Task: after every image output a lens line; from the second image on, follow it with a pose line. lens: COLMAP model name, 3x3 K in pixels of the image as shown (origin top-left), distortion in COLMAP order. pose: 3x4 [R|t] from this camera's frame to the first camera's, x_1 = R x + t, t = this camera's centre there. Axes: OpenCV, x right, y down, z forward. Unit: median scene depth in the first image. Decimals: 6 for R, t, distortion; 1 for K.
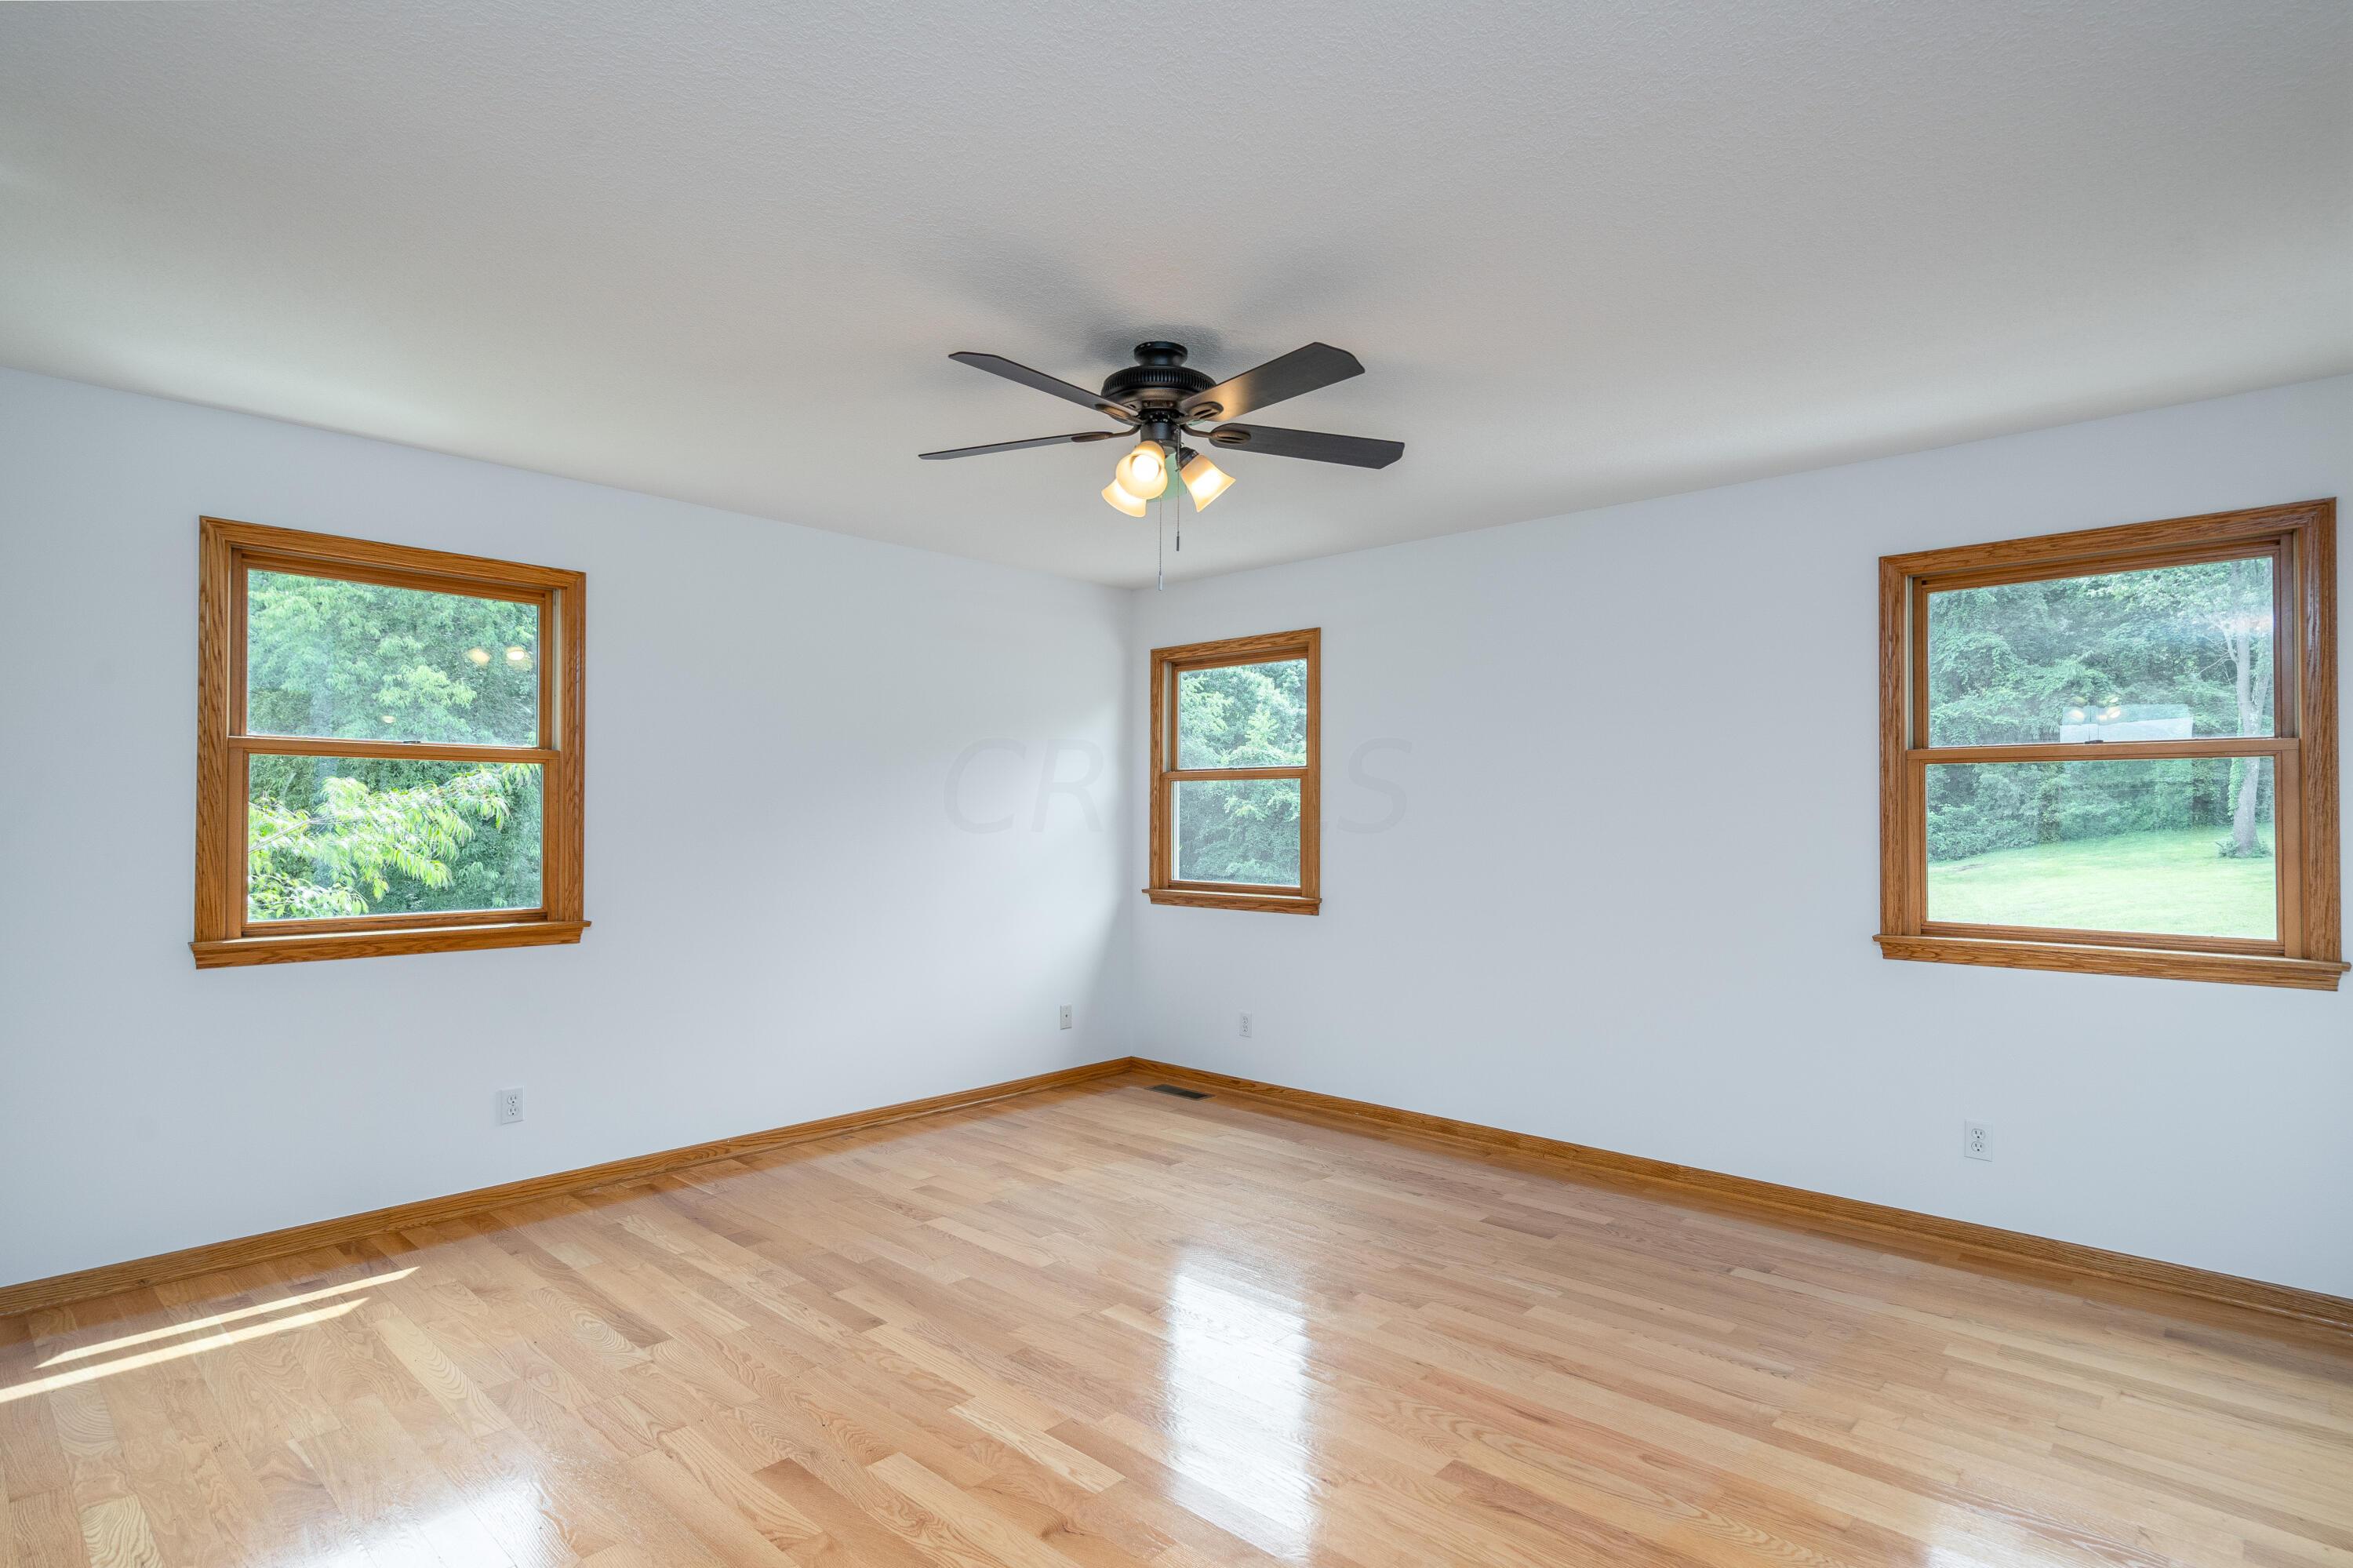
lens RADIAL K [[1197.0, 0, 1165.8], [0, 1197.0, 798.6], [0, 0, 1]] dist [0.001797, 0.000544]
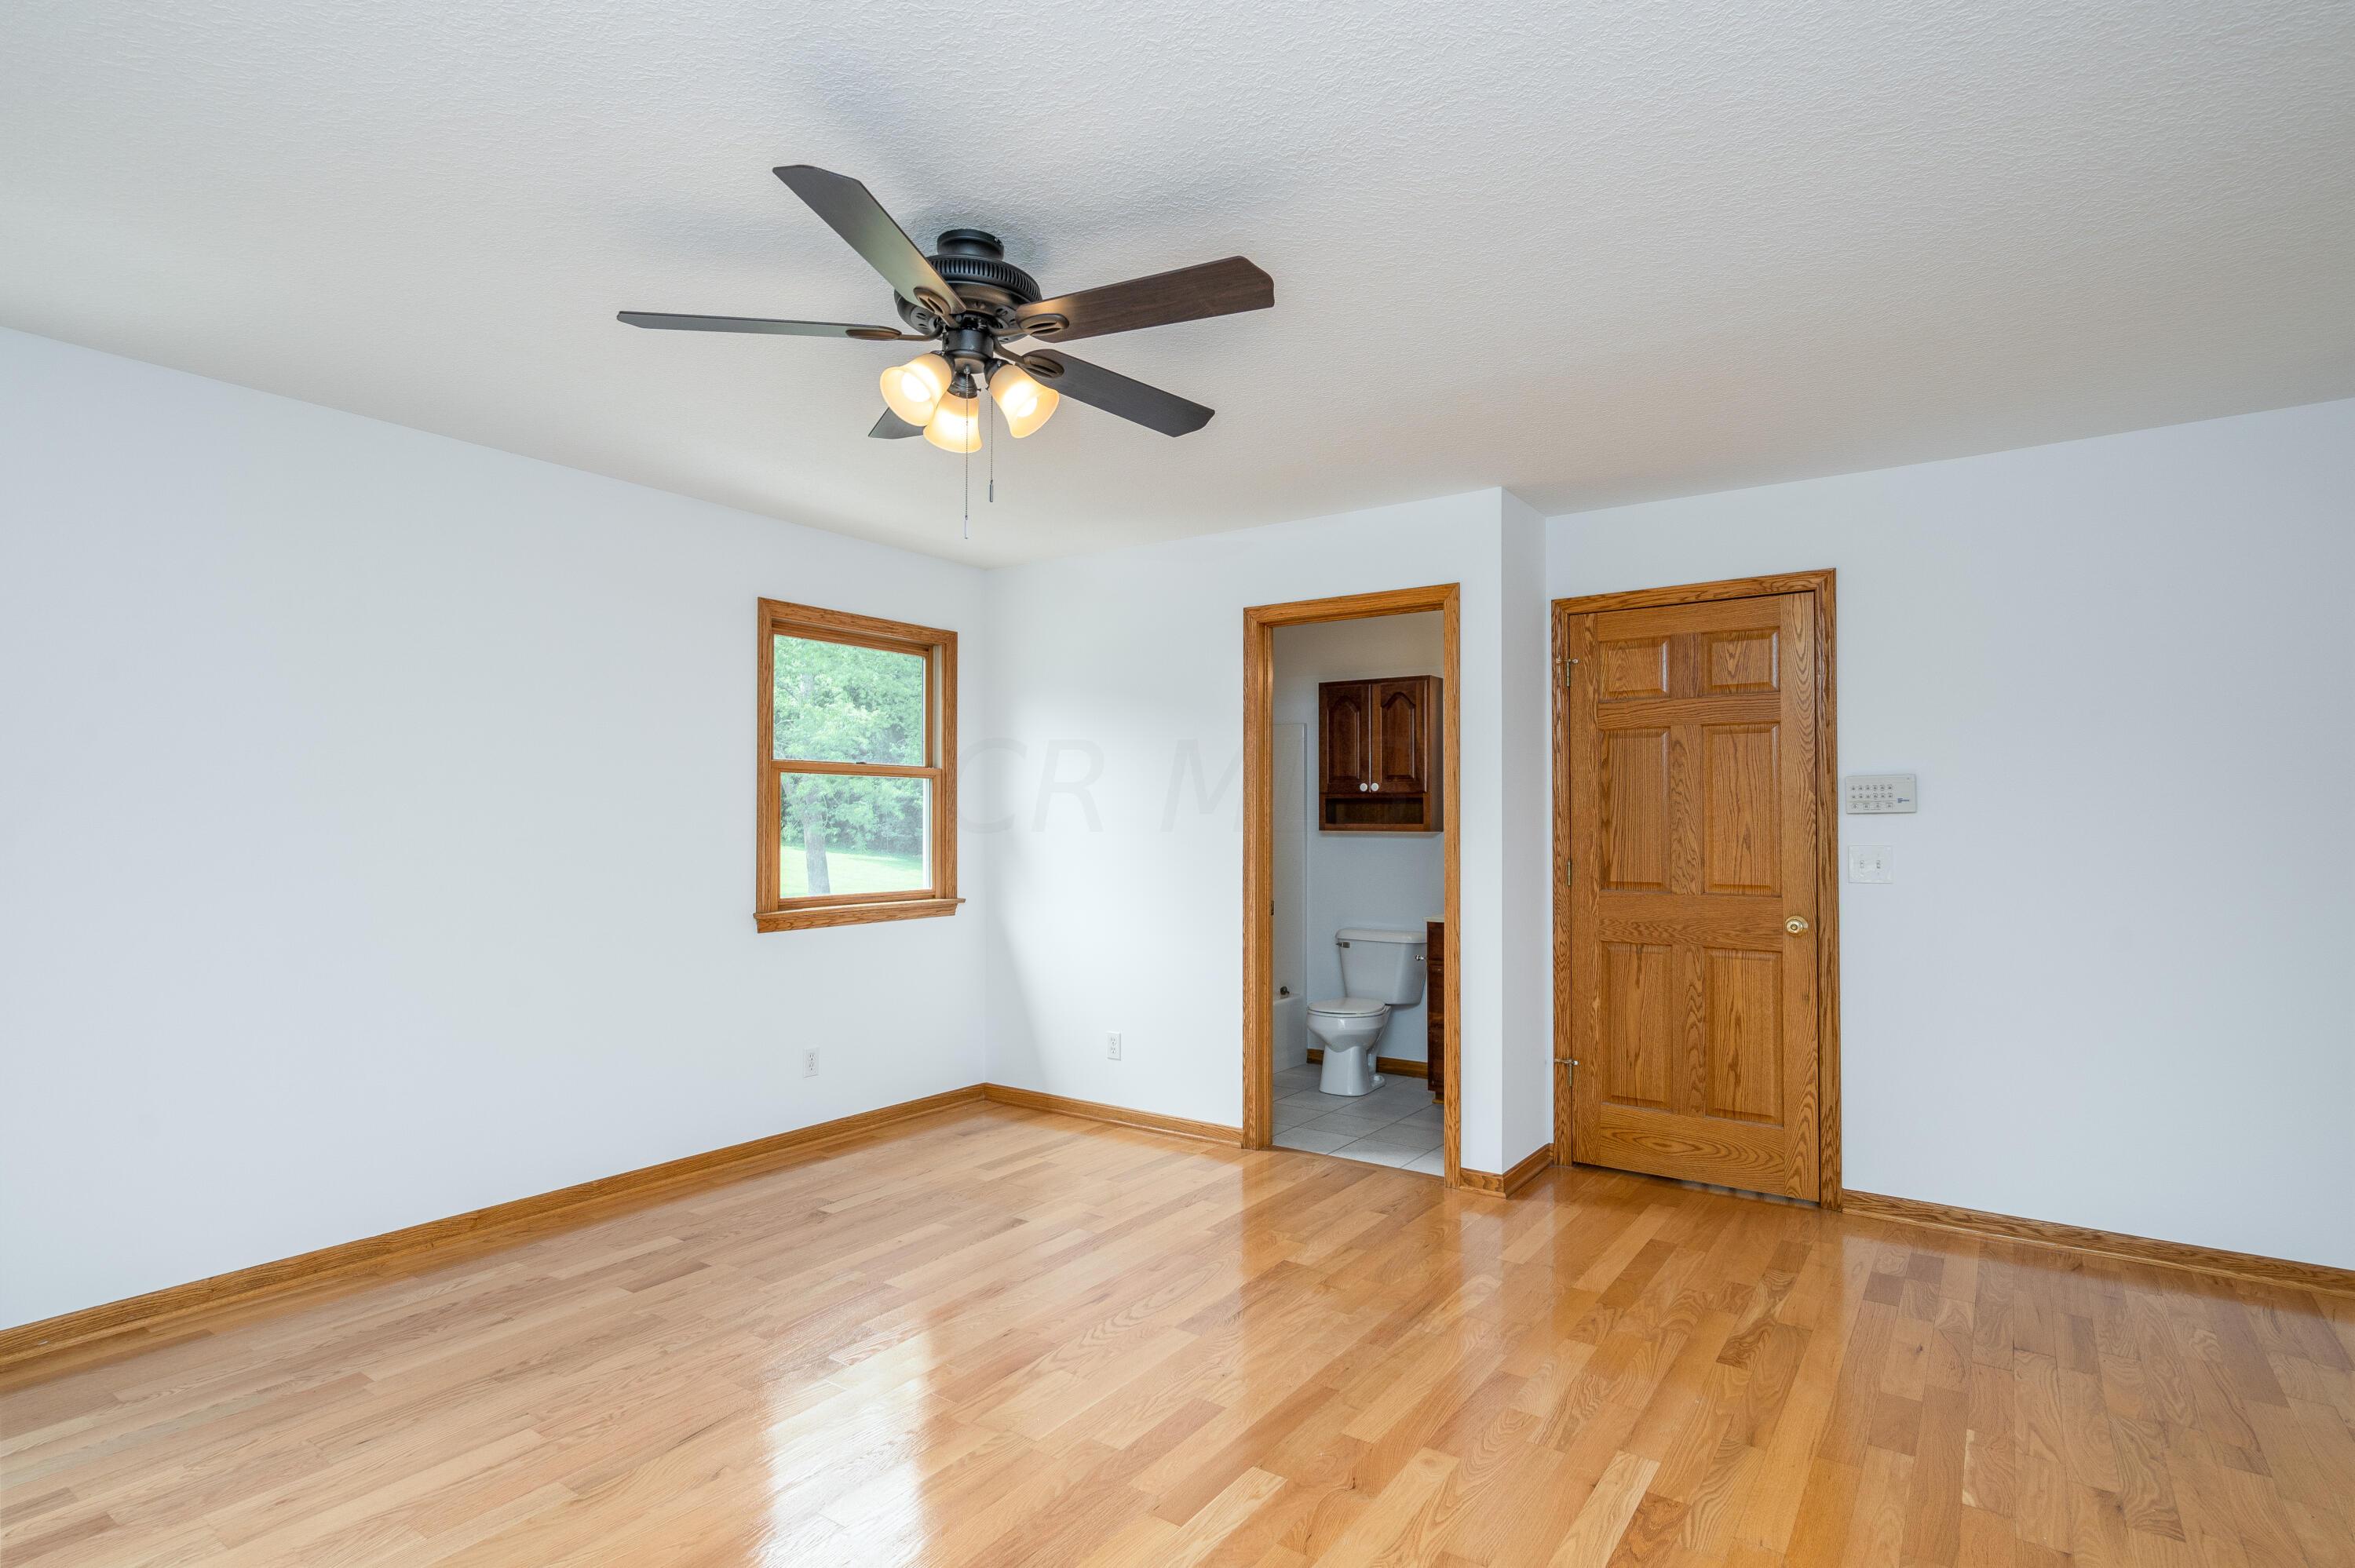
lens RADIAL K [[1210.1, 0, 1177.5], [0, 1210.1, 784.0], [0, 0, 1]] dist [0.000090, 0.000687]
pose [[-0.162538, 0.029070, 0.986274, -0.701945], [-0.019067, 0.999287, -0.032596, 0.017923], [-0.986518, -0.024103, -0.161868, 0.834114]]
